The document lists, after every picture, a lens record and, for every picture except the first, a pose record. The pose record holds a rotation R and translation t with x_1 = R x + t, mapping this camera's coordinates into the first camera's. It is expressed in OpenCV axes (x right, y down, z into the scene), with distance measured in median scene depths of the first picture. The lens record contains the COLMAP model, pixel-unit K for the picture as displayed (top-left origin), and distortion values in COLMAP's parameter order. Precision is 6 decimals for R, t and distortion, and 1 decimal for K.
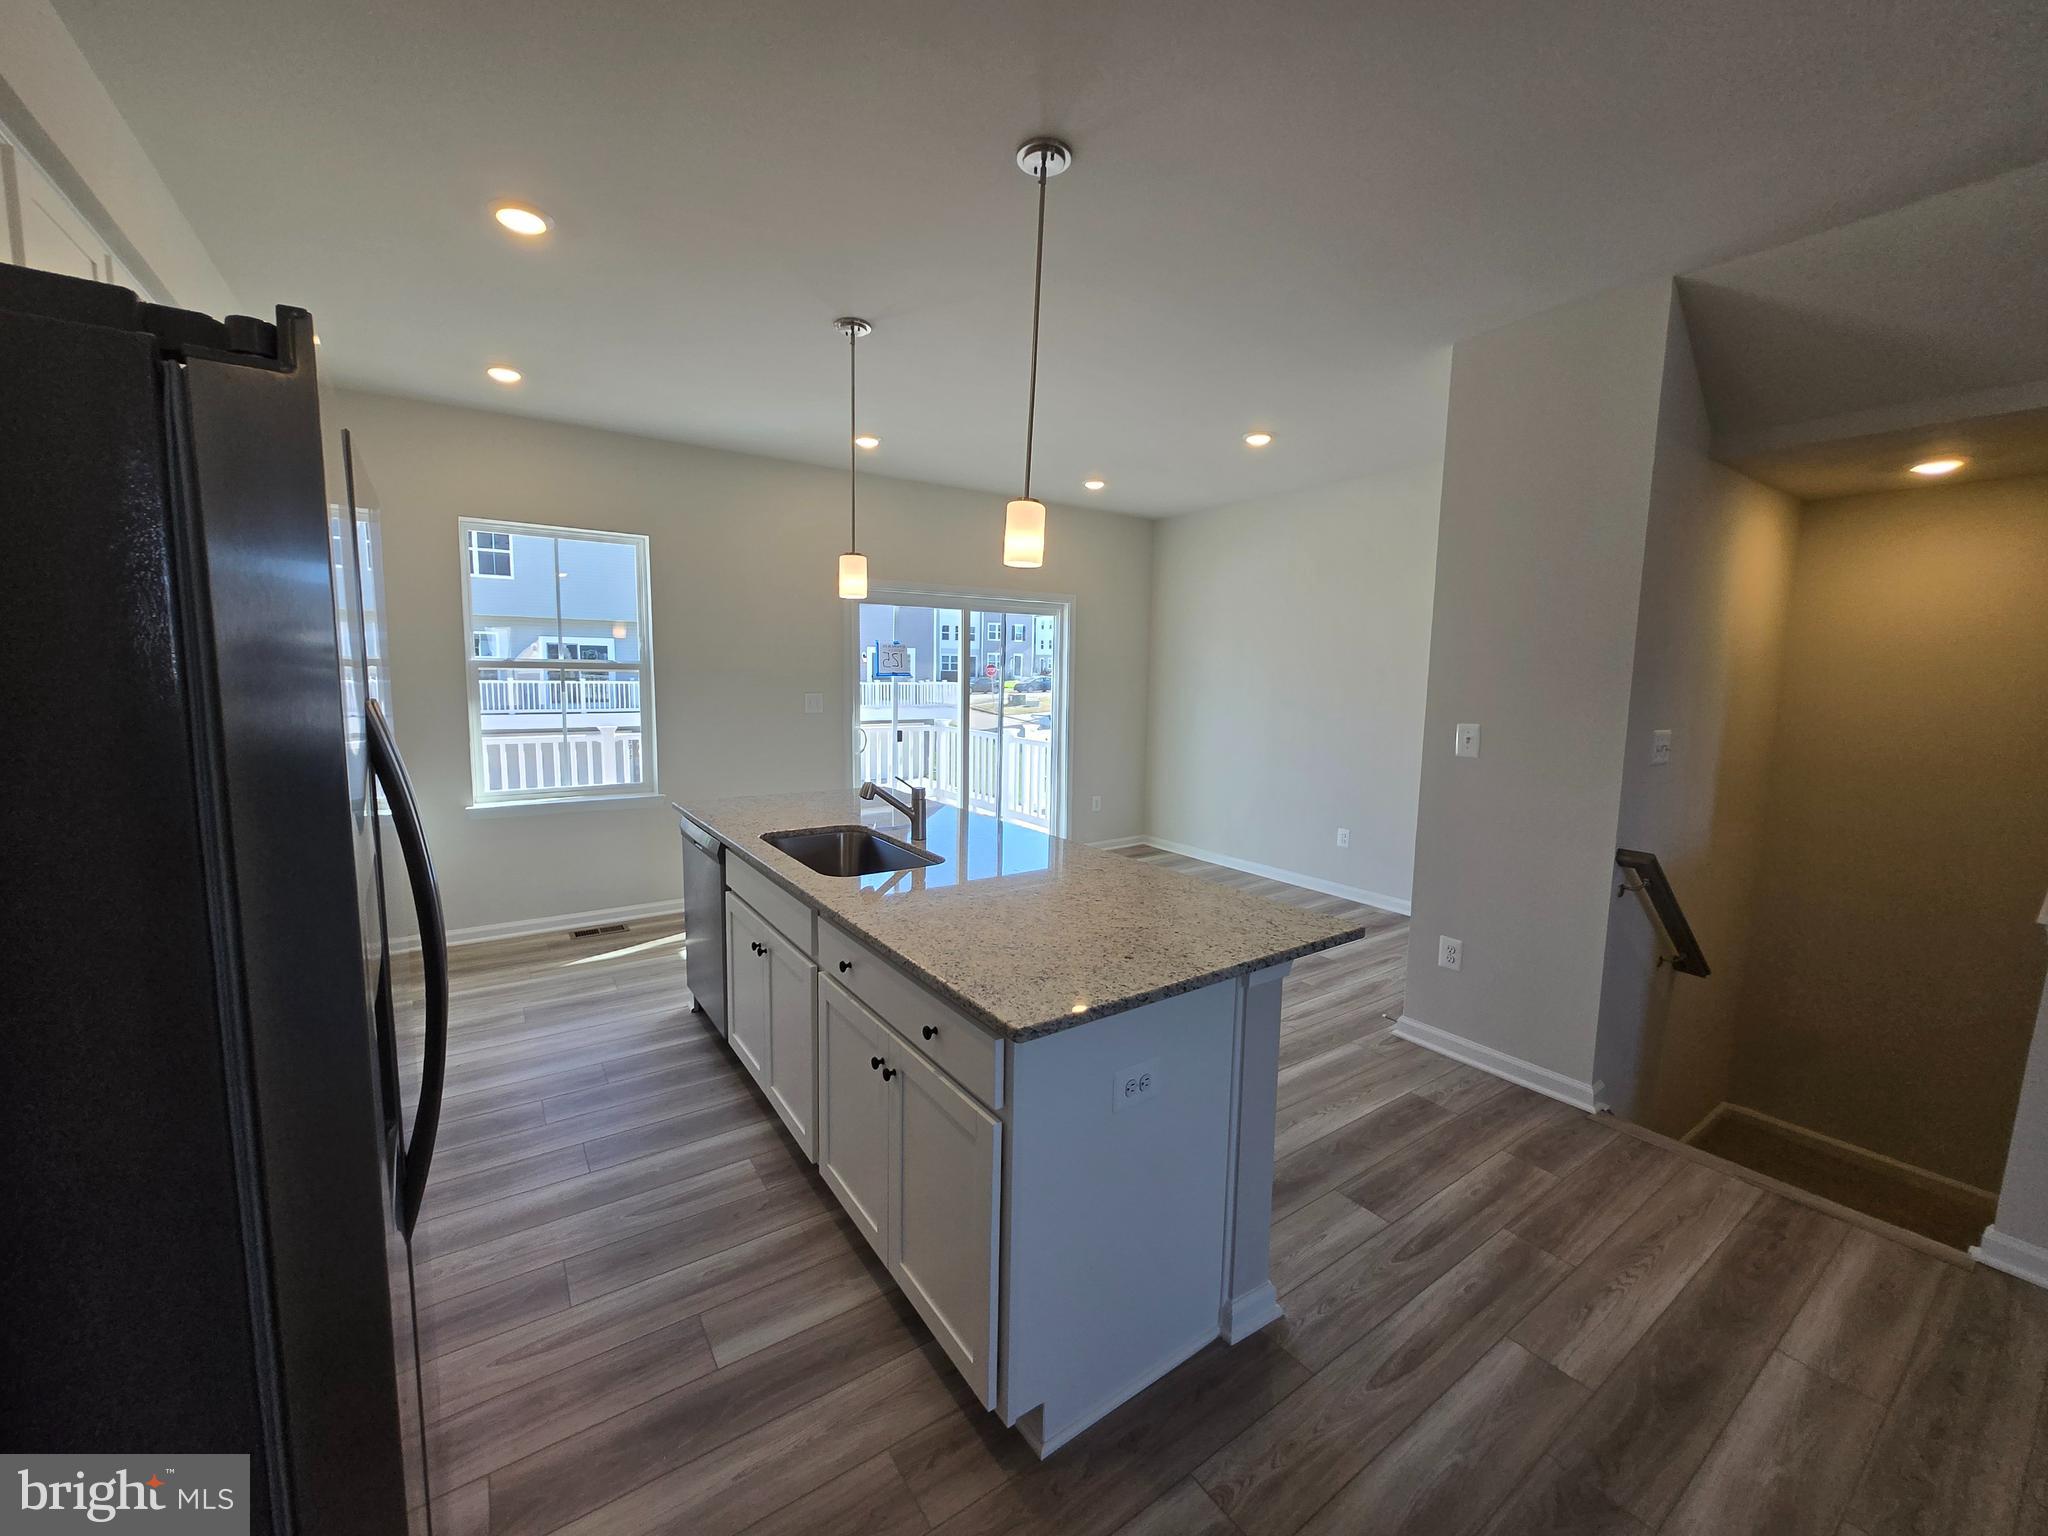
lens RADIAL K [[802.8, 0, 1025.9], [0, 802.8, 762.4], [0, 0, 1]] dist [-0.000861, -0.000532]
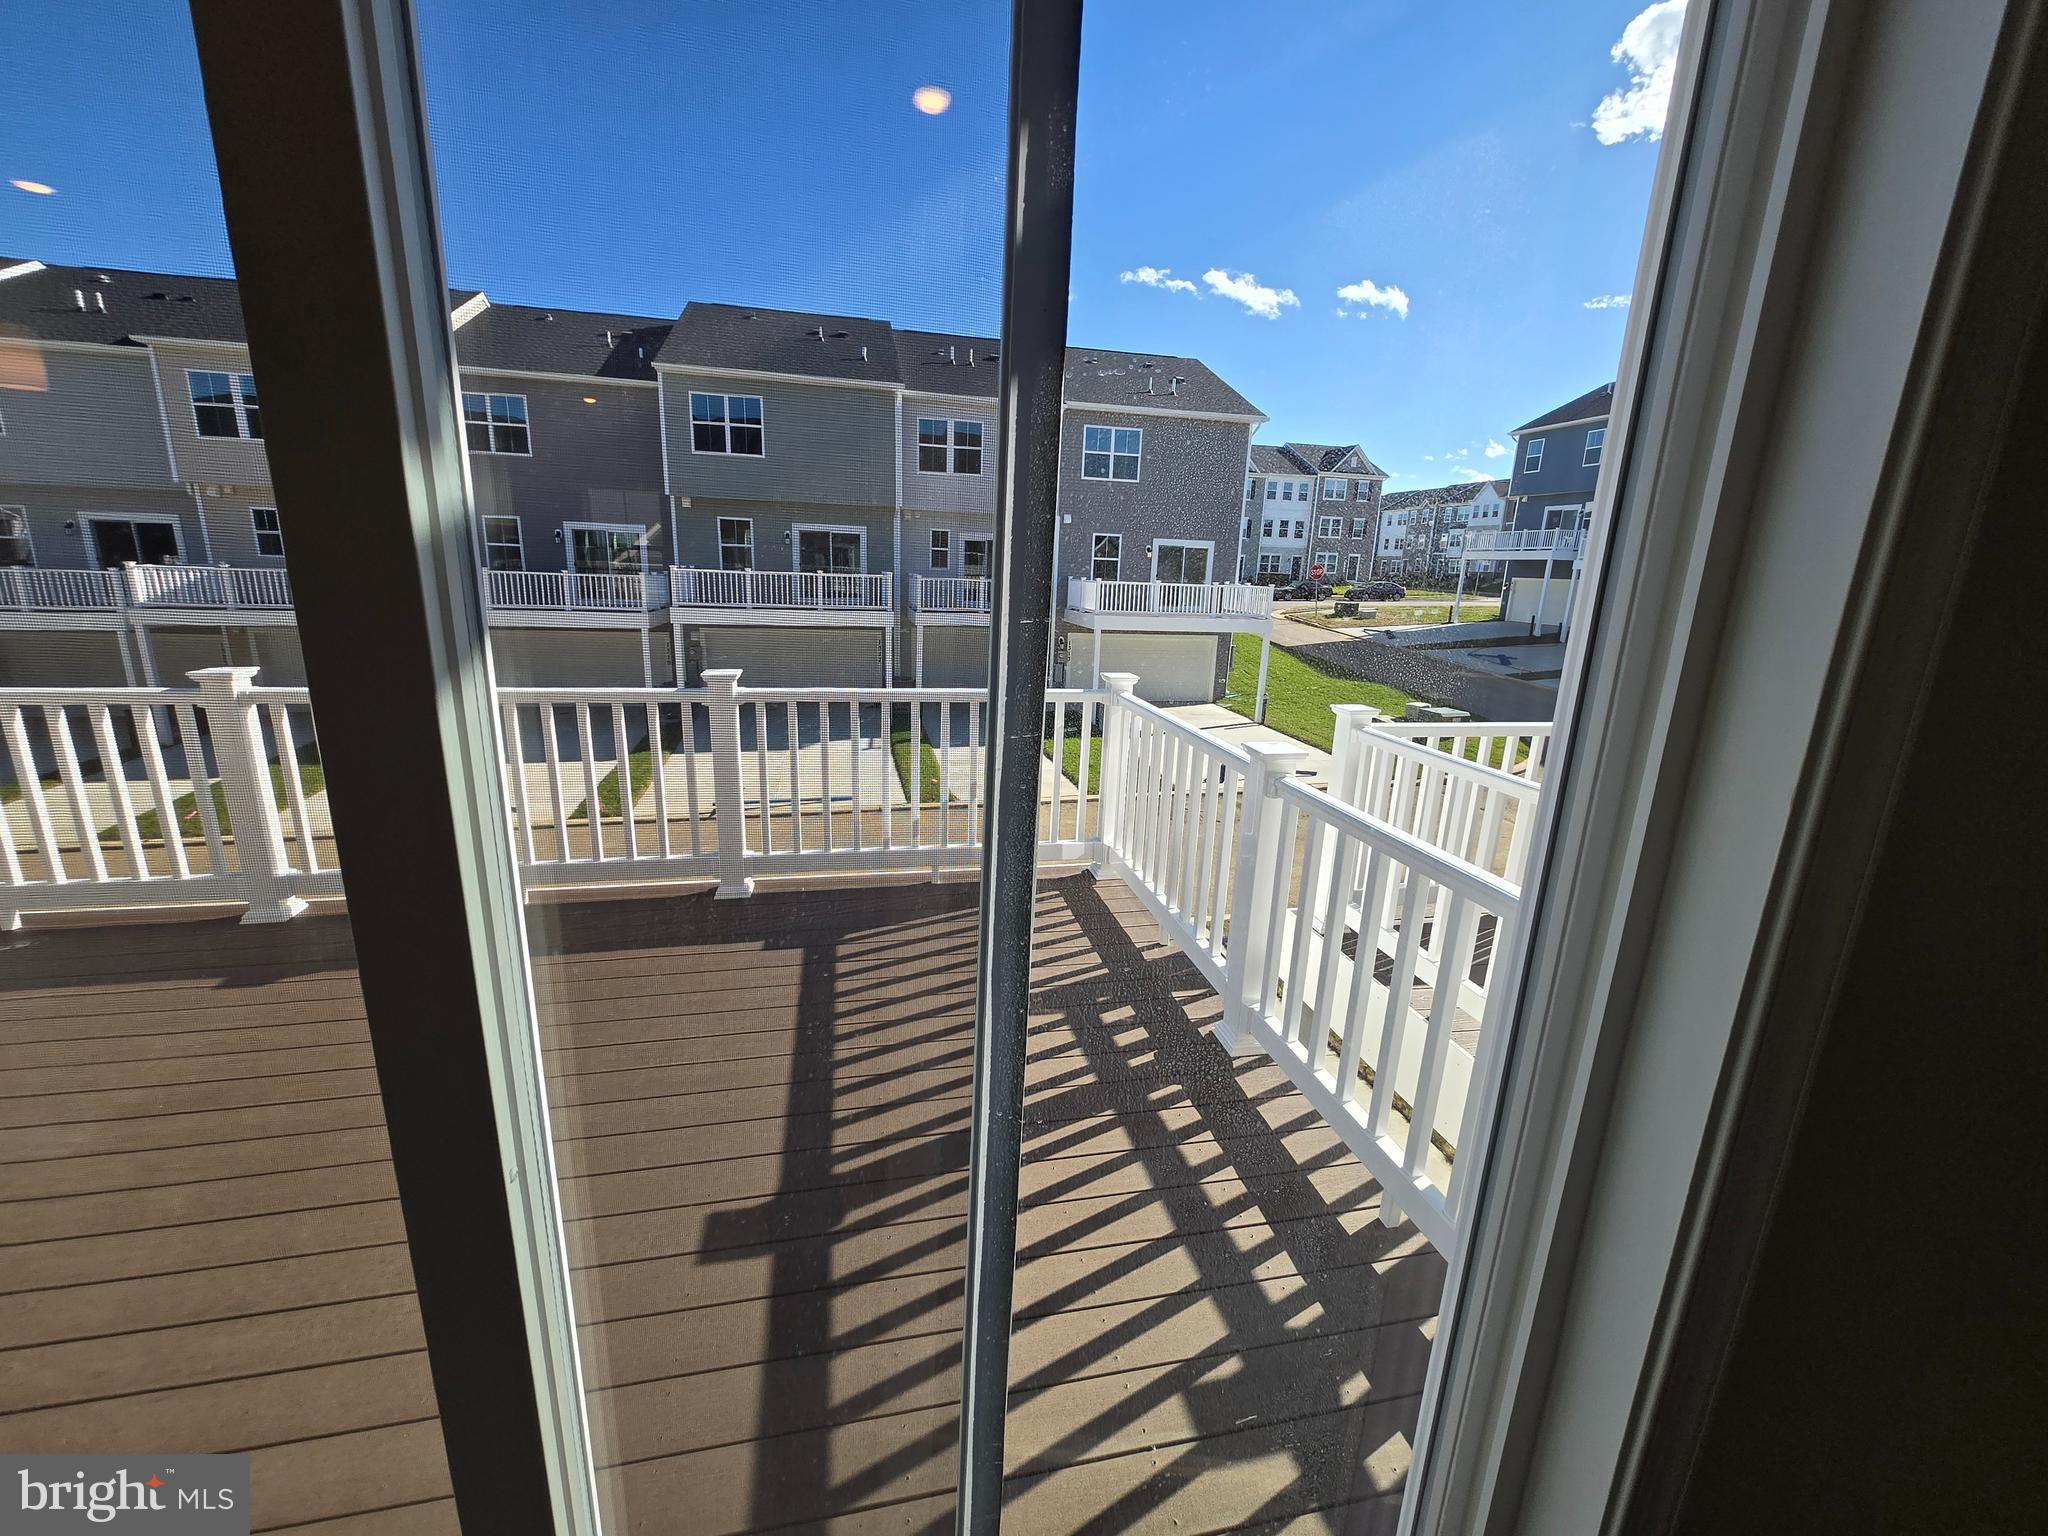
lens RADIAL K [[802.8, 0, 1018.3], [0, 802.8, 756.4], [0, 0, 1]] dist [-0.000861, -0.000532]
pose [[0.922540, 0.103036, -0.371891, -0.000929], [-0.060978, 0.990511, 0.123164, -0.010391], [0.381052, -0.090947, 0.920069, 0.108689]]
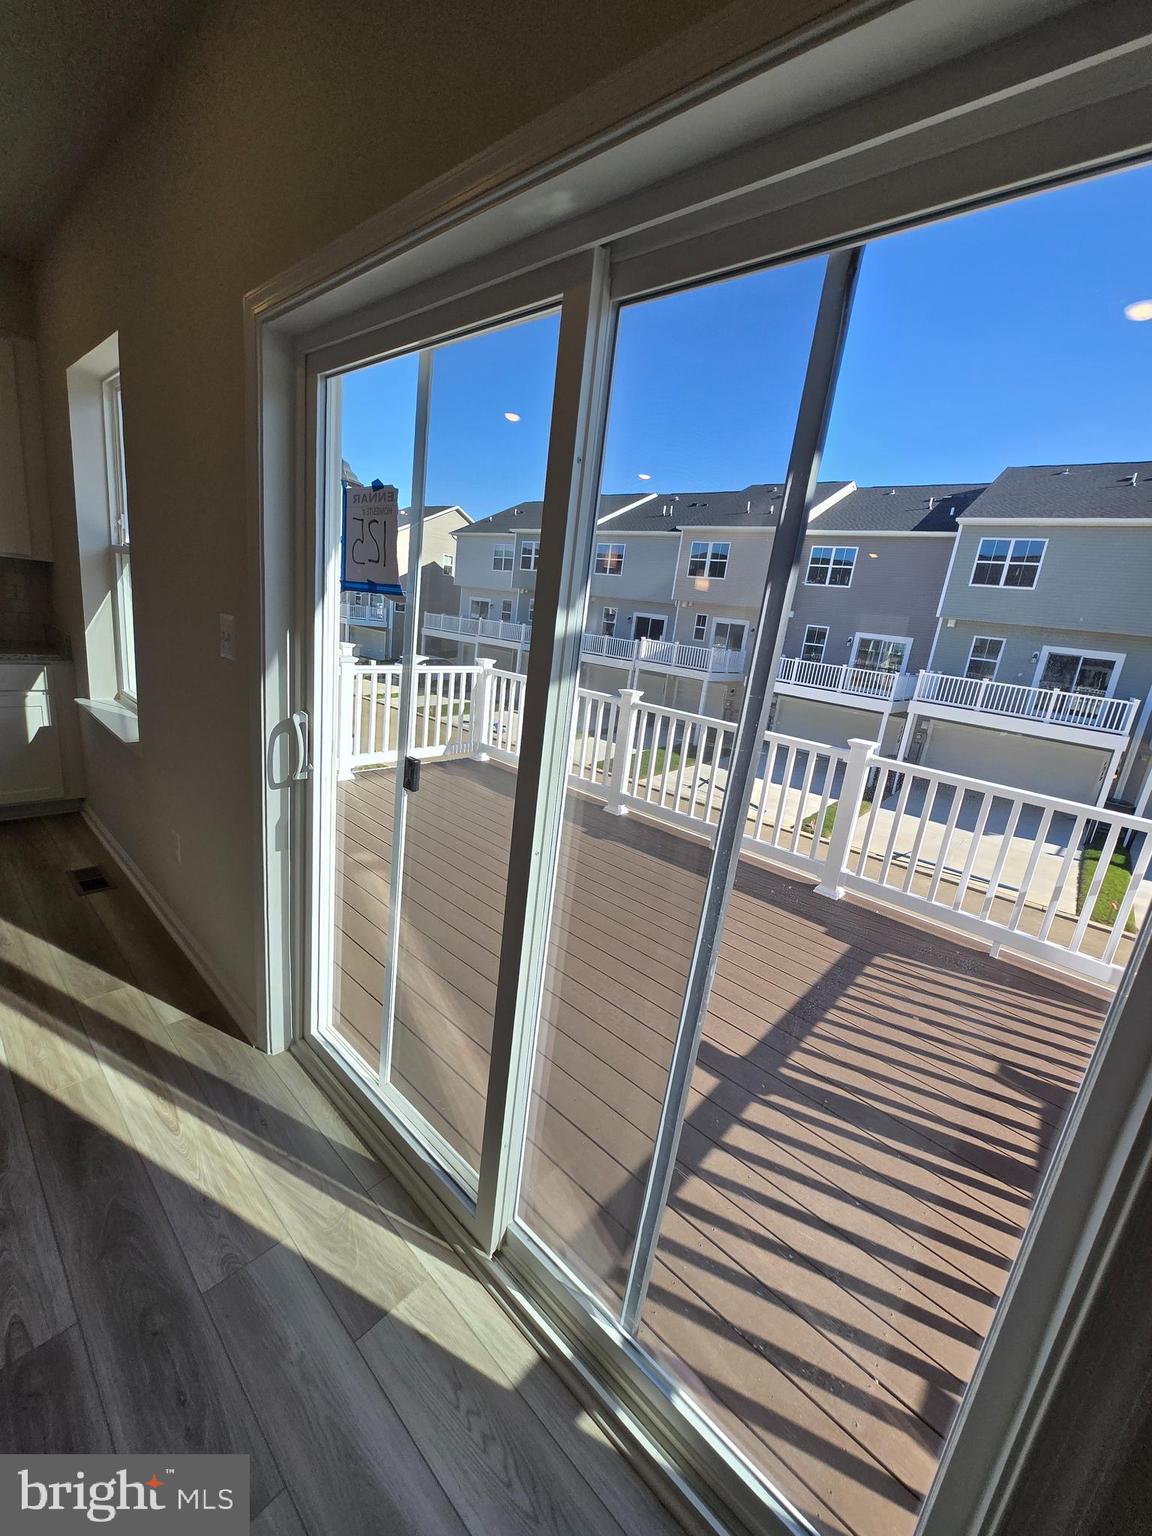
lens RADIAL K [[602.1, 0, 584.7], [0, 602.1, 768.3], [0, 0, 1]] dist [-0.000861, -0.000532]
pose [[0.240808, 0.252031, -0.937279, 0.011258], [-0.227221, 0.953499, 0.198015, -0.011280], [0.943600, 0.165286, 0.286877, 0.110079]]
